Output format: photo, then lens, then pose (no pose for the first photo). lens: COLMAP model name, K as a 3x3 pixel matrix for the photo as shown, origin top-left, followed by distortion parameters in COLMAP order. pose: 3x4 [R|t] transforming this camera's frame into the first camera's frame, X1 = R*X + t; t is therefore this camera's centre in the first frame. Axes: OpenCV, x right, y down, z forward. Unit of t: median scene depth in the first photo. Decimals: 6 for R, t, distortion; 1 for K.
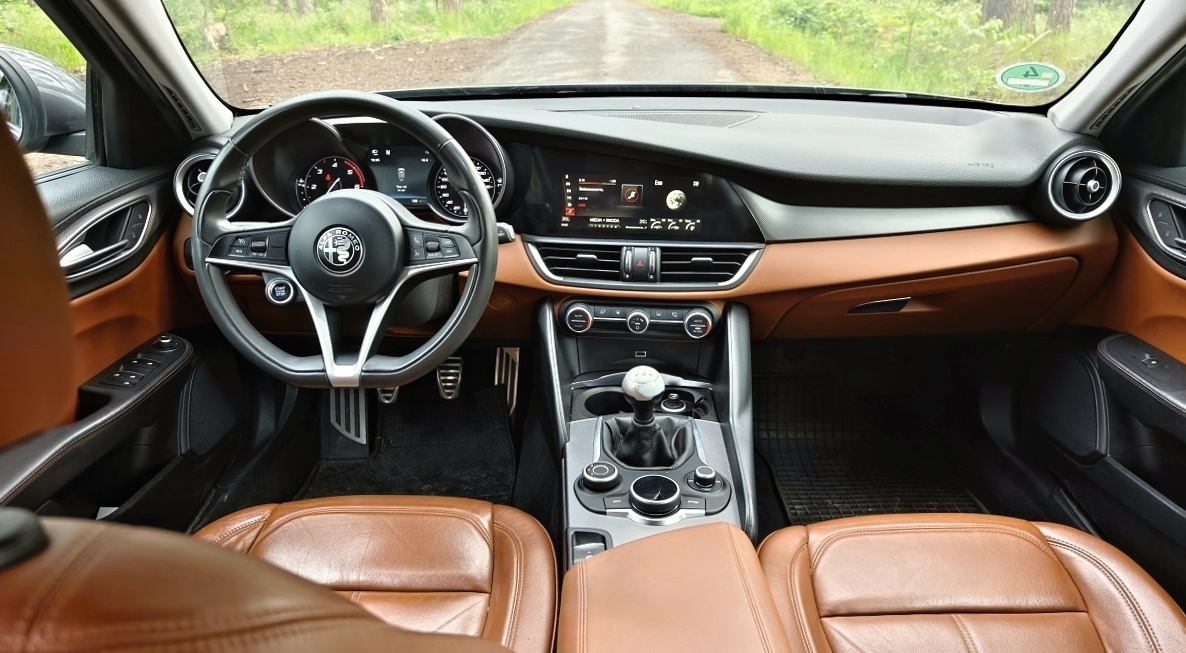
lens RADIAL K [[786.5, 0, 598.2], [0, 786.5, 328.1], [0, 0, 1]] dist [-0.002657, -0.008015]
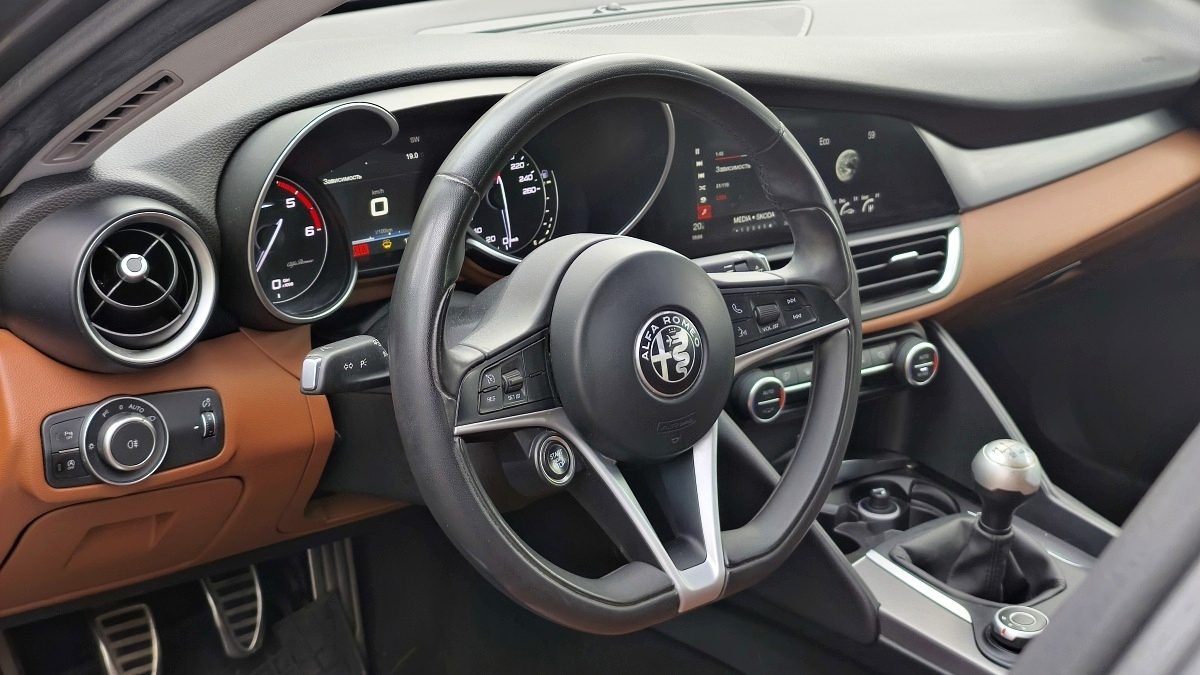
lens RADIAL K [[1743.5, 0, 601.1], [0, 1743.5, 334.7], [0, 0, 1]] dist [-0.051655, 0.000000]
pose [[0.778525, -0.197709, 0.595660, -0.856681], [0.205394, 0.977084, 0.055861, -0.150764], [-0.593054, 0.078856, 0.801292, 0.070784]]
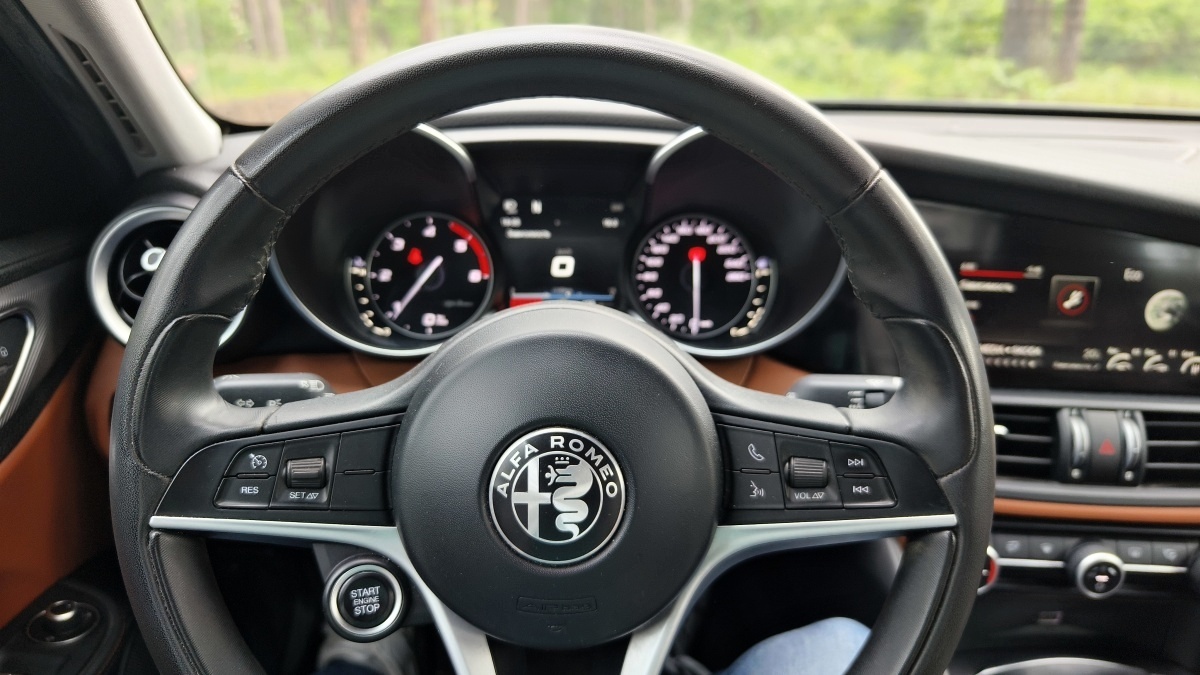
lens RADIAL K [[816.8, 0, 590.9], [0, 816.8, 336.1], [0, 0, 1]] dist [-0.019761, -0.002480]
pose [[0.999745, 0.002208, 0.022472, -0.260742], [-0.000764, 0.997945, -0.064073, -0.116638], [-0.022567, 0.064039, 0.997692, 0.526123]]
